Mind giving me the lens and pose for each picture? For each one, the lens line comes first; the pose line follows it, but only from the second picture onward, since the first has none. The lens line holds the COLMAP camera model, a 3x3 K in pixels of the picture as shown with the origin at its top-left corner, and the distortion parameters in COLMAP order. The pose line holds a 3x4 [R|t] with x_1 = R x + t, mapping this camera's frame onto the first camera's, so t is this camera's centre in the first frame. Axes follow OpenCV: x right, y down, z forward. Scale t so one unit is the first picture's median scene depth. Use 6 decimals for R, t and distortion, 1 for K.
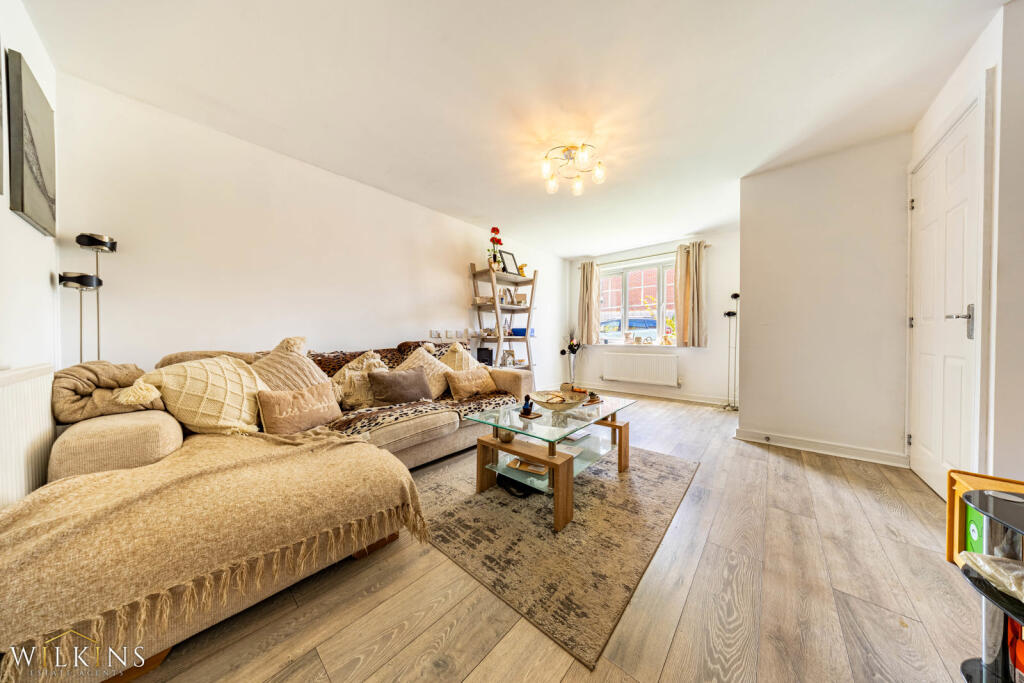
lens RADIAL K [[295.1, 0, 513.0], [0, 295.1, 338.9], [0, 0, 1]] dist [-0.000709, -0.000063]
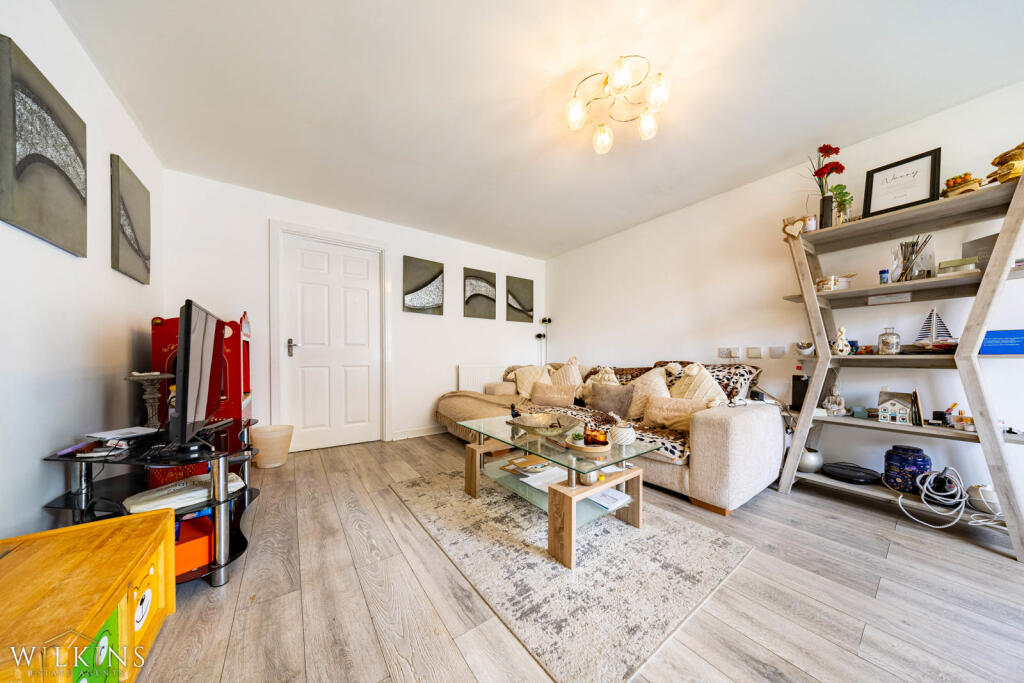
lens RADIAL K [[306.5, 0, 511.7], [0, 306.5, 357.3], [0, 0, 1]] dist [0.000268, -0.000003]
pose [[-0.217376, 0.000807, -0.976088, 1.109439], [-0.009813, 0.999947, 0.003012, -0.001420], [0.976039, 0.010233, -0.217356, 1.097463]]
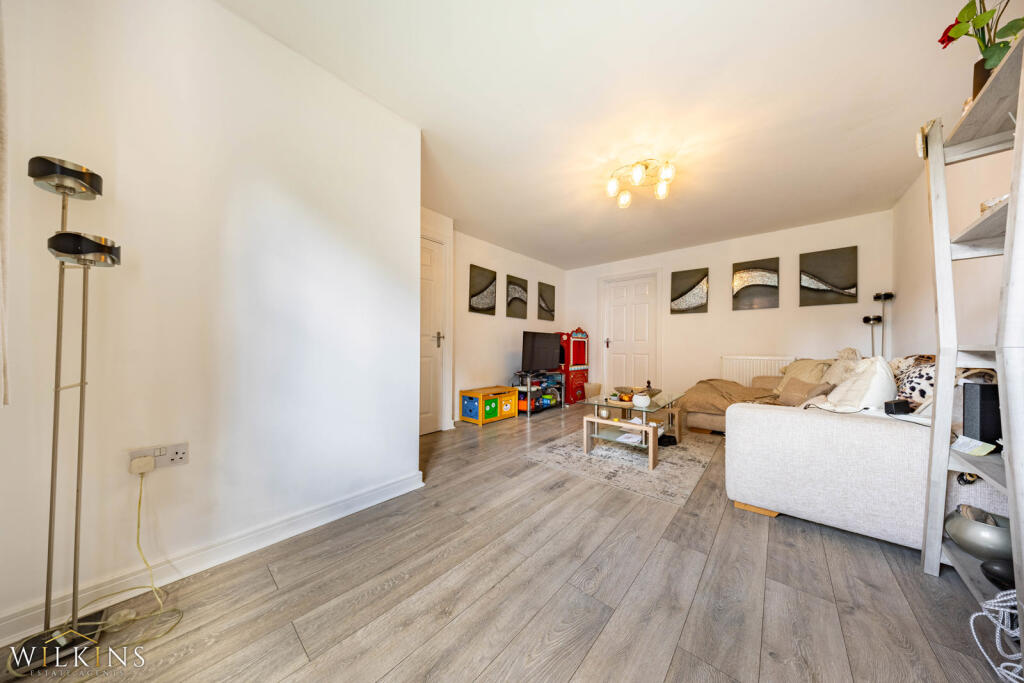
lens RADIAL K [[297.5, 0, 511.1], [0, 297.5, 349.4], [0, 0, 1]] dist [-0.013824, -0.000007]
pose [[-0.999970, -0.004048, 0.006528, 0.740566], [-0.003964, 0.999909, 0.012912, -0.009385], [-0.006580, 0.012886, -0.999895, 2.387760]]
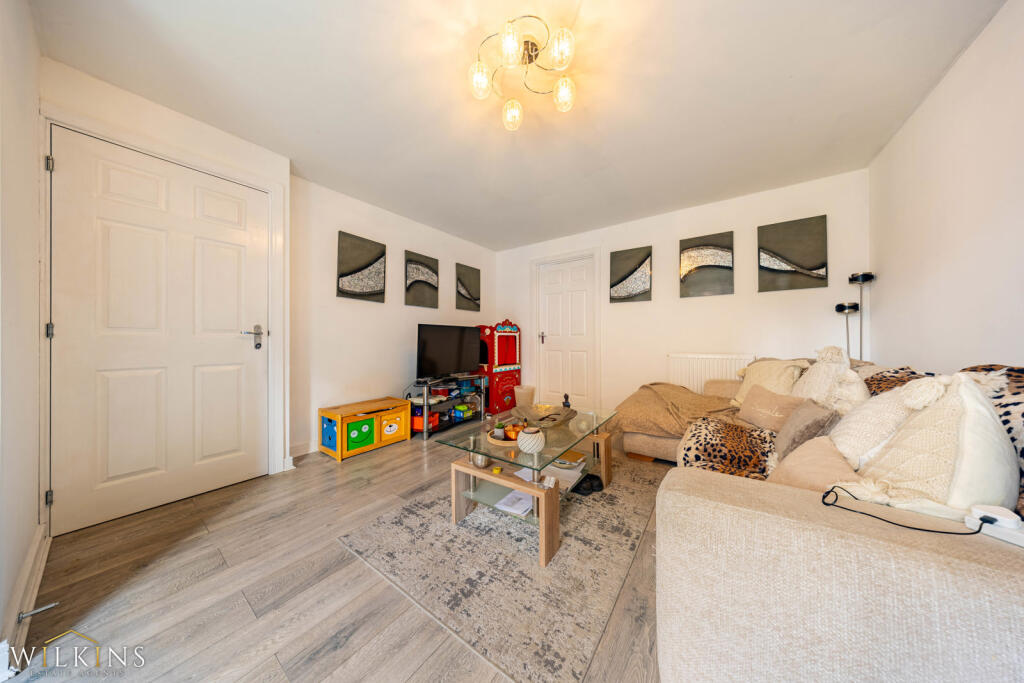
lens RADIAL K [[295.1, 0, 513.0], [0, 295.1, 338.9], [0, 0, 1]] dist [-0.000709, -0.000063]
pose [[-0.994198, 0.003571, -0.107510, 0.346261], [0.003410, 0.999993, 0.001682, -0.032228], [0.107515, 0.001305, -0.994203, 1.893106]]
